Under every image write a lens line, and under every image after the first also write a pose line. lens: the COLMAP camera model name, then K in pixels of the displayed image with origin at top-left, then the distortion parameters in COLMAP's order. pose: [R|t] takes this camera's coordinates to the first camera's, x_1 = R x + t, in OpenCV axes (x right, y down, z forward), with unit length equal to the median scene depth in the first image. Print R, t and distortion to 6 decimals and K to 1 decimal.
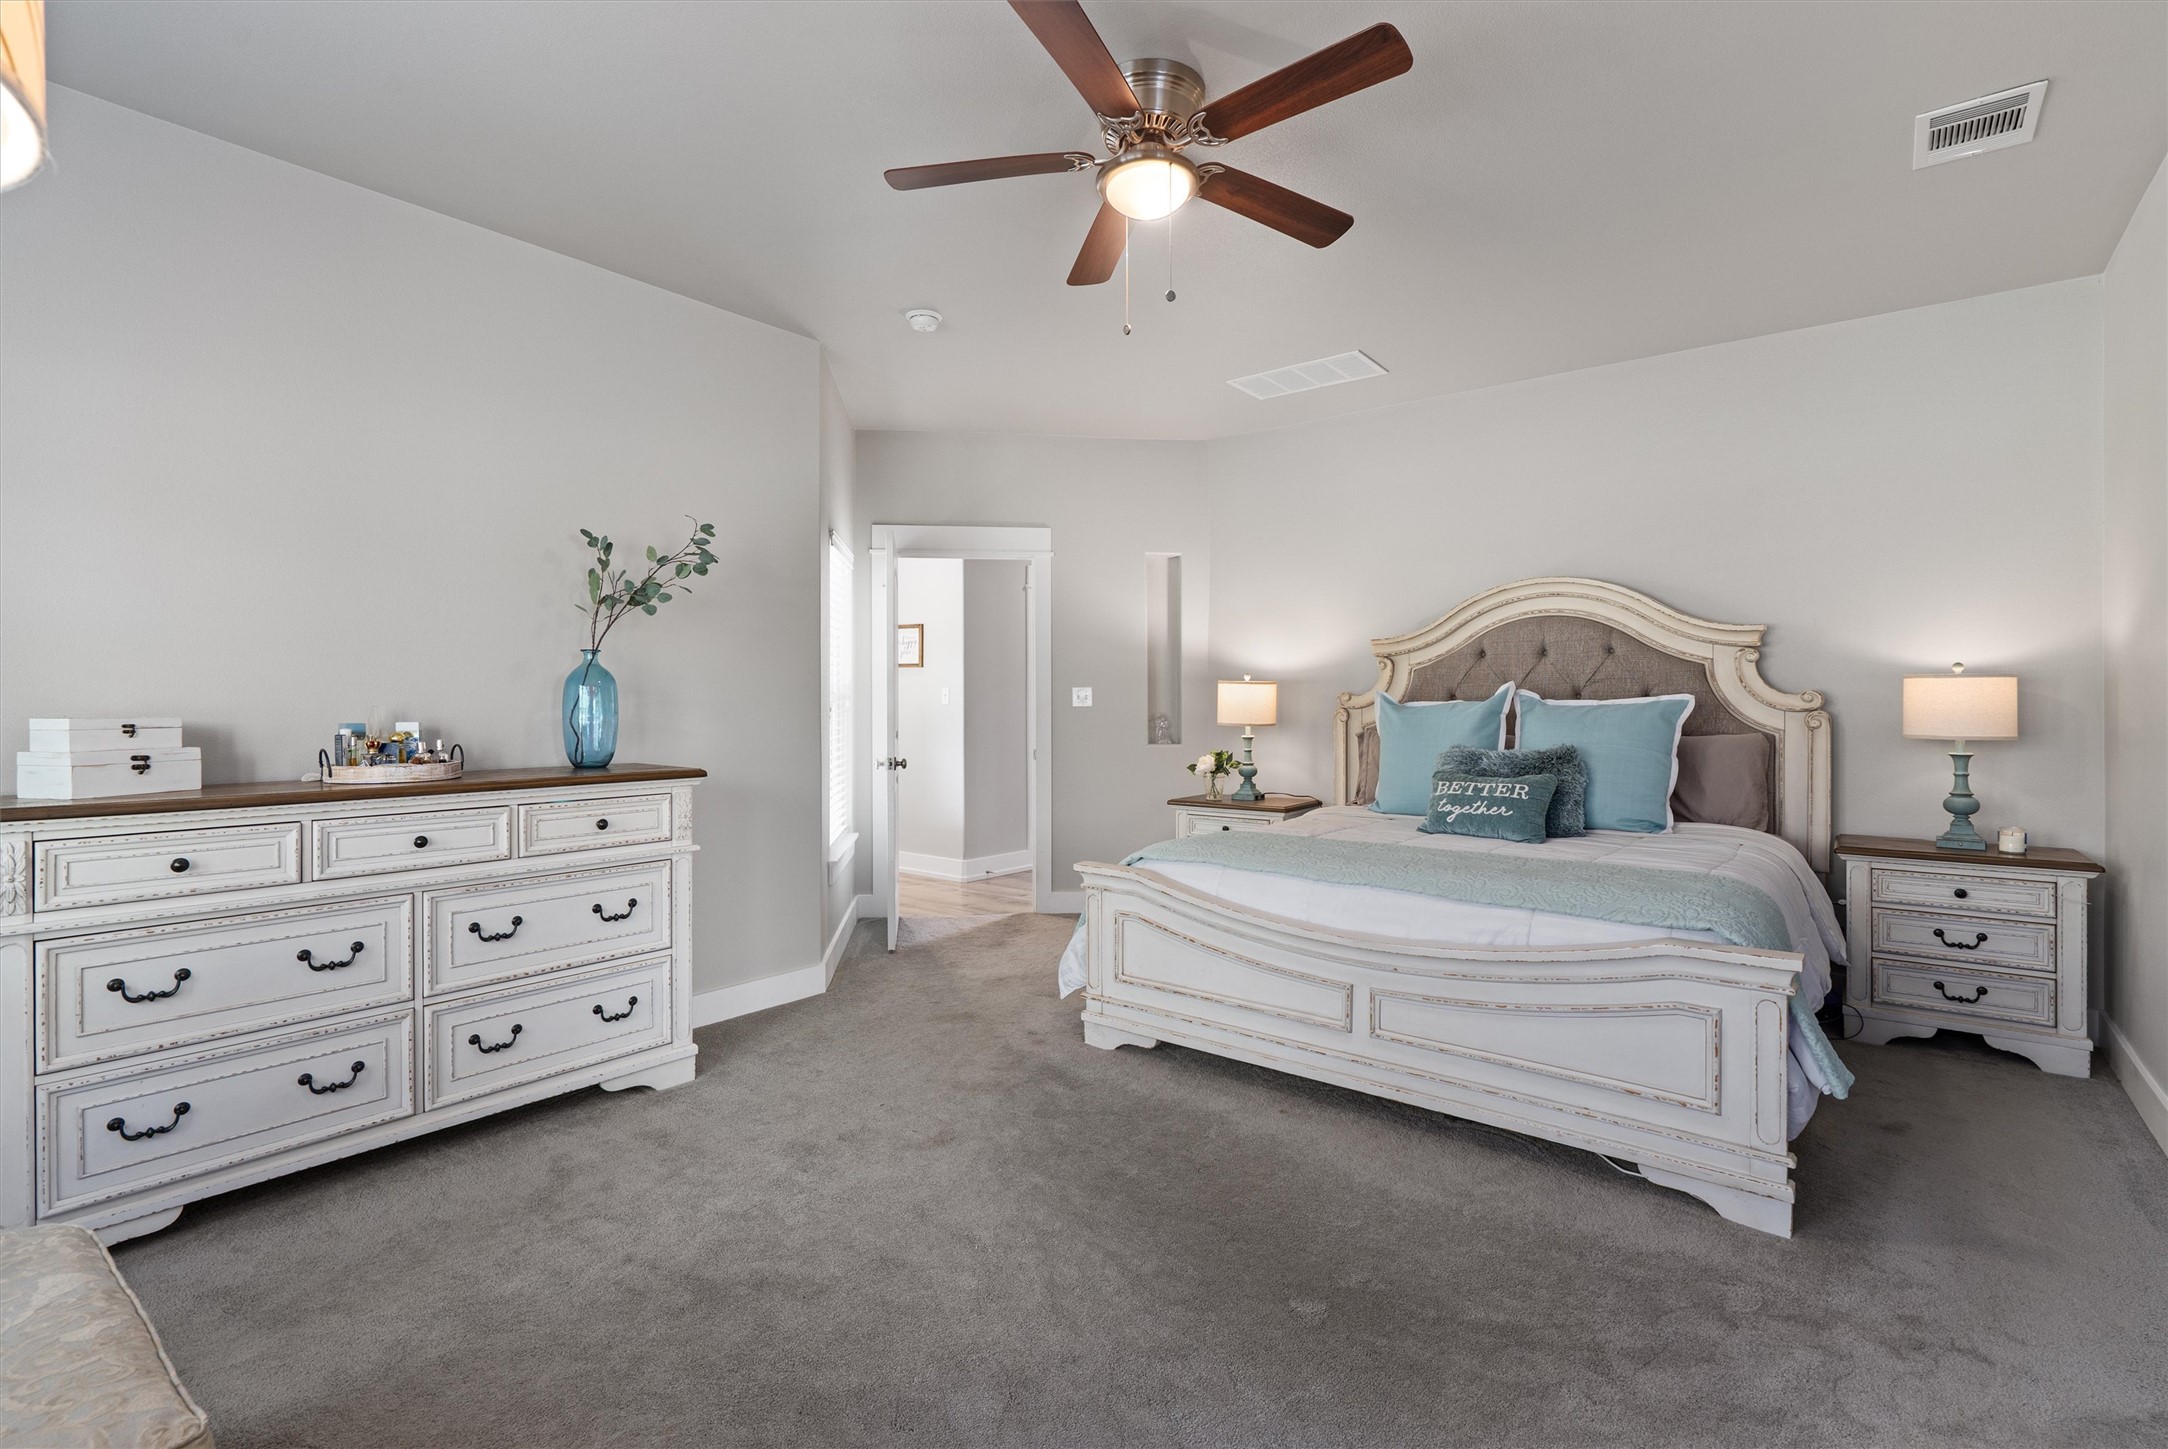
lens RADIAL K [[1021.4, 0, 1084.9], [0, 1021.4, 712.6], [0, 0, 1]] dist [0.002147, -0.000067]
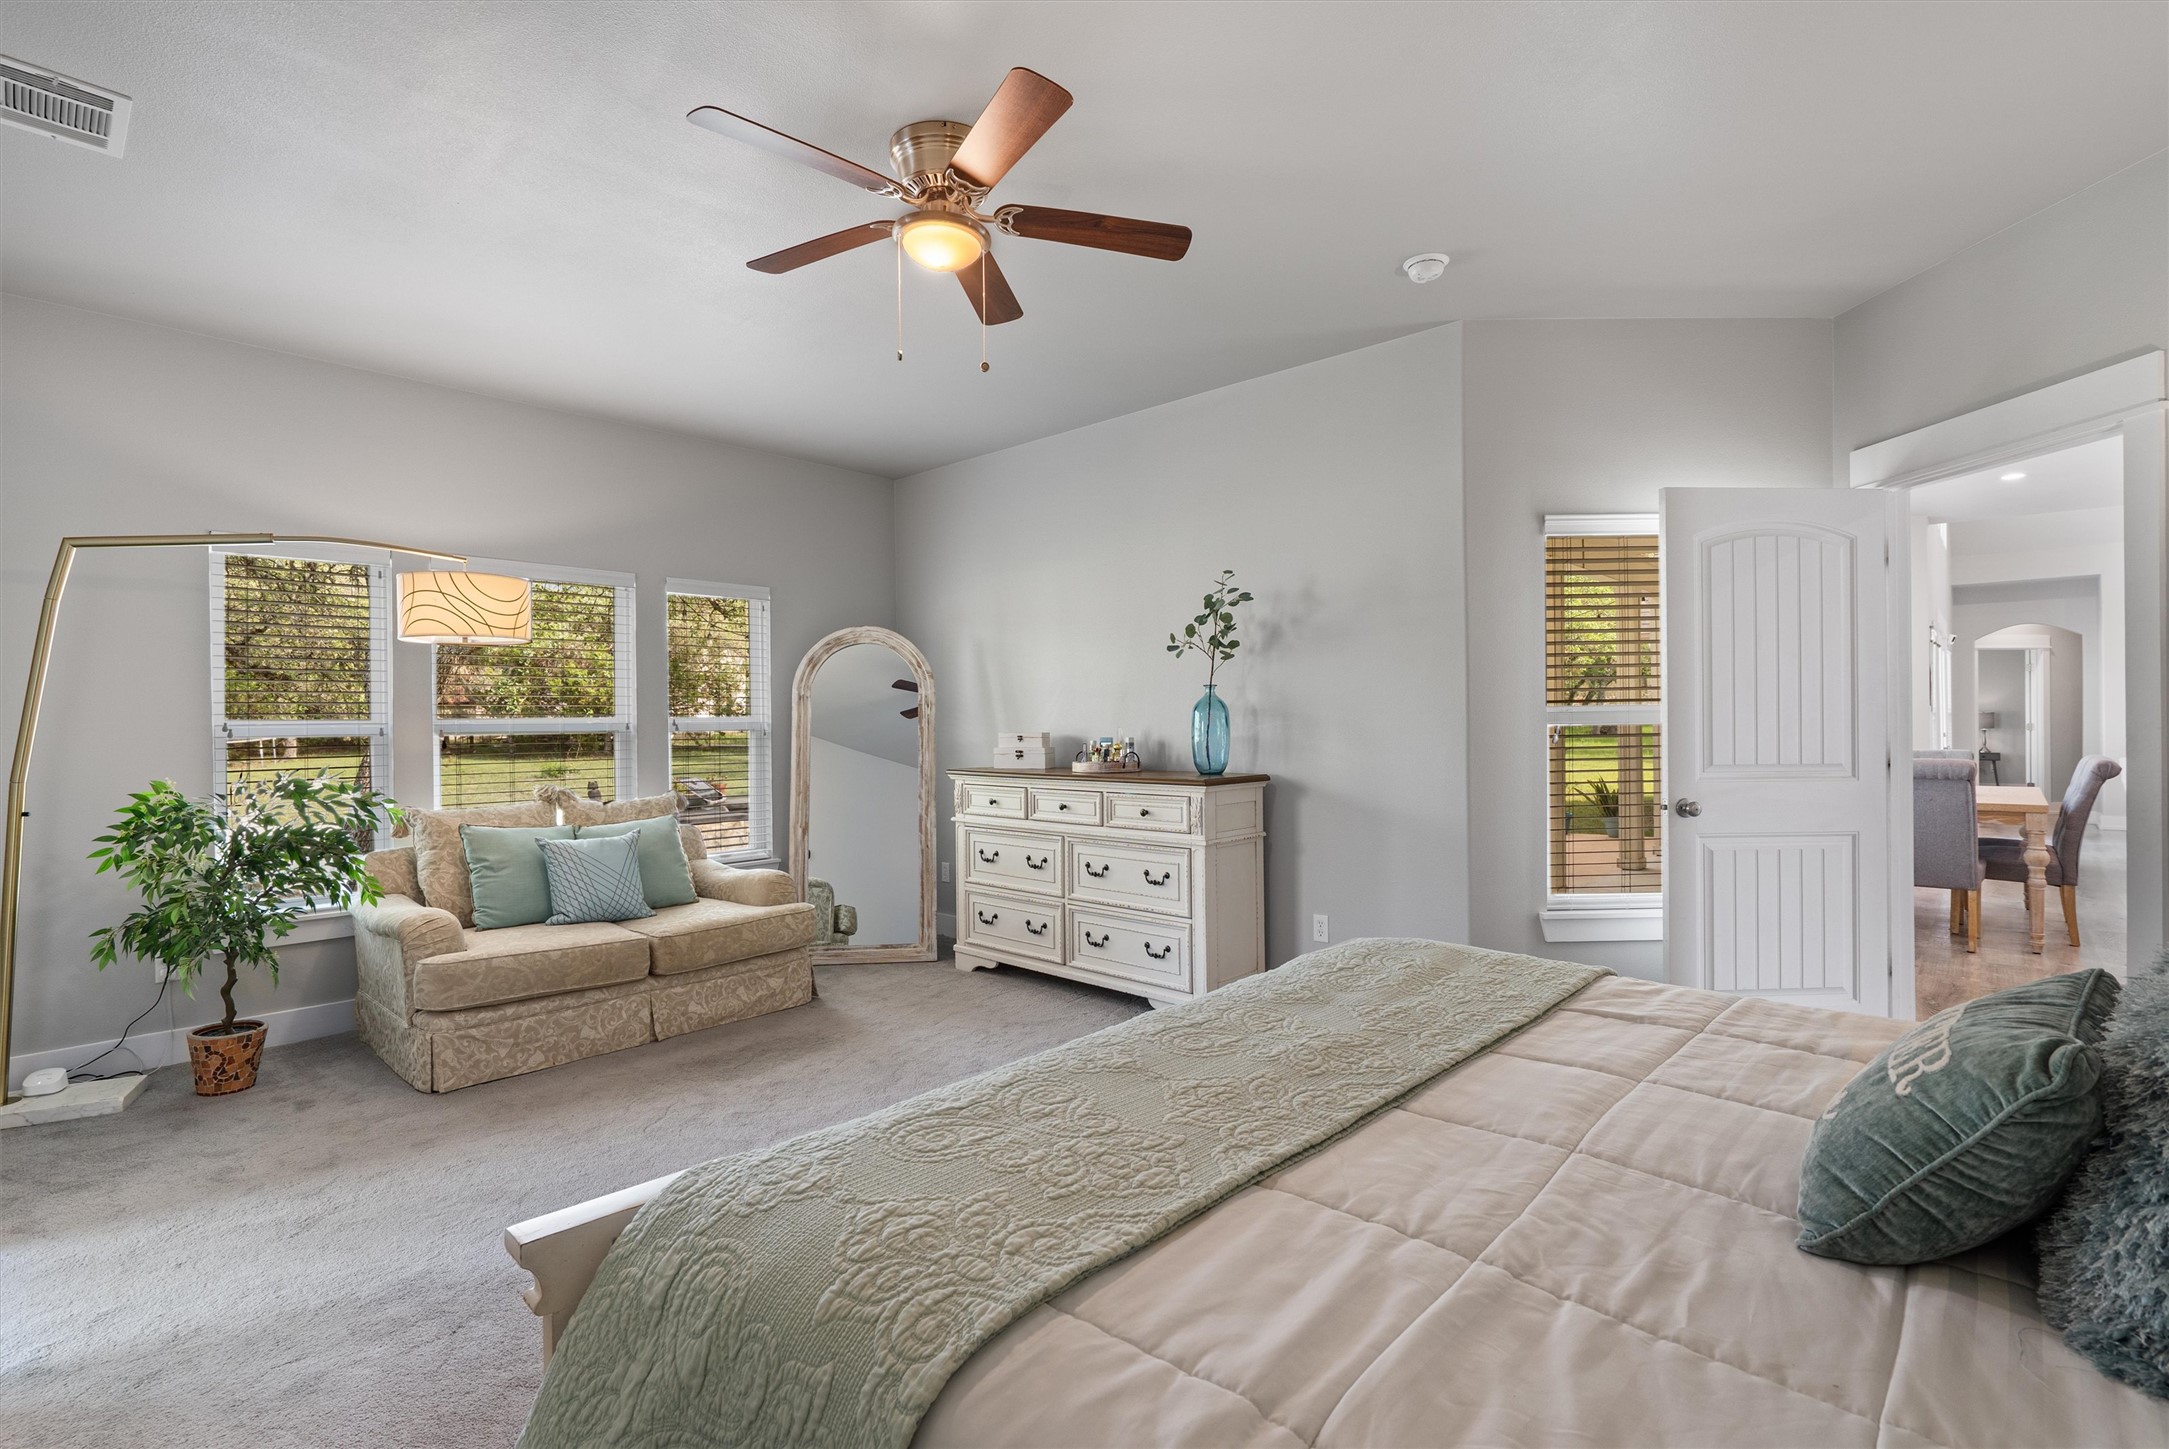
lens RADIAL K [[1021.9, 0, 1086.6], [0, 1021.9, 722.7], [0, 0, 1]] dist [0.002147, -0.000067]
pose [[-0.099223, 0.007005, -0.995041, 1.014947], [-0.001045, 0.999974, 0.007144, -0.026555], [0.995065, 0.001748, -0.099213, 1.164125]]
